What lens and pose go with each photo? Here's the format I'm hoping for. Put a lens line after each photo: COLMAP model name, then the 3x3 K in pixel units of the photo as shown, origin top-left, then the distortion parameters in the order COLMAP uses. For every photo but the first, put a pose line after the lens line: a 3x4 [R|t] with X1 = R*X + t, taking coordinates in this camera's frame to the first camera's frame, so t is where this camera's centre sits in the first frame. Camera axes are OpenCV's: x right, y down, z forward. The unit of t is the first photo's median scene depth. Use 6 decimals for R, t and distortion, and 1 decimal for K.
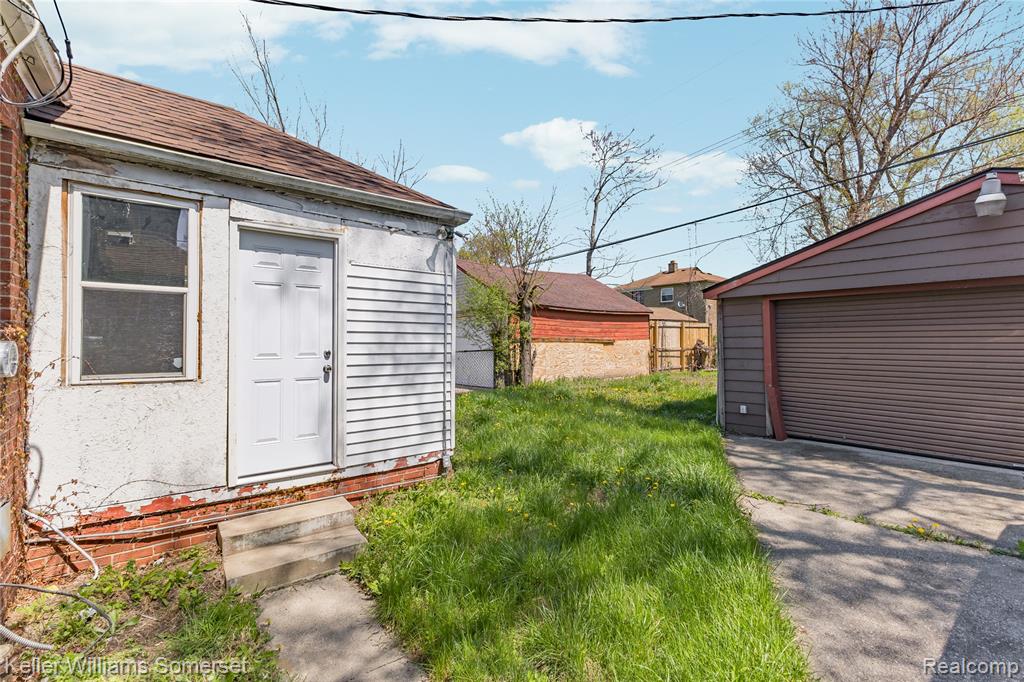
lens RADIAL K [[444.0, 0, 510.8], [0, 444.0, 335.8], [0, 0, 1]] dist [0.009735, 0.000221]
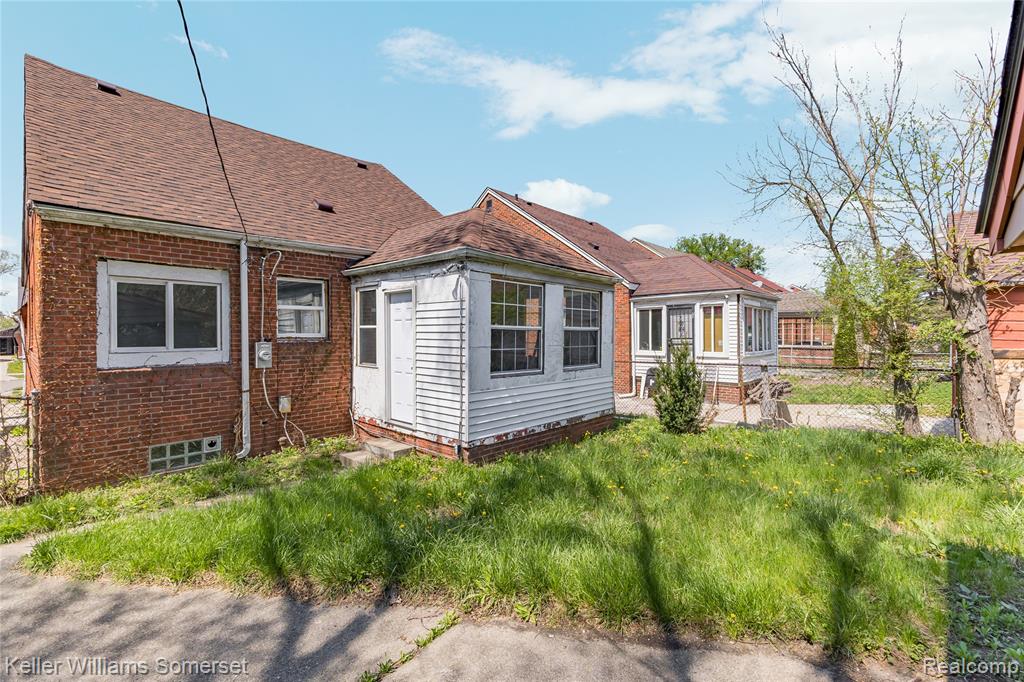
lens RADIAL K [[444.0, 0, 511.4], [0, 444.0, 339.4], [0, 0, 1]] dist [0.009735, 0.000221]
pose [[0.170651, 0.008496, -0.985295, 1.307151], [0.004818, 0.999944, 0.009457, -0.048324], [0.985320, -0.006361, 0.170601, 1.092429]]
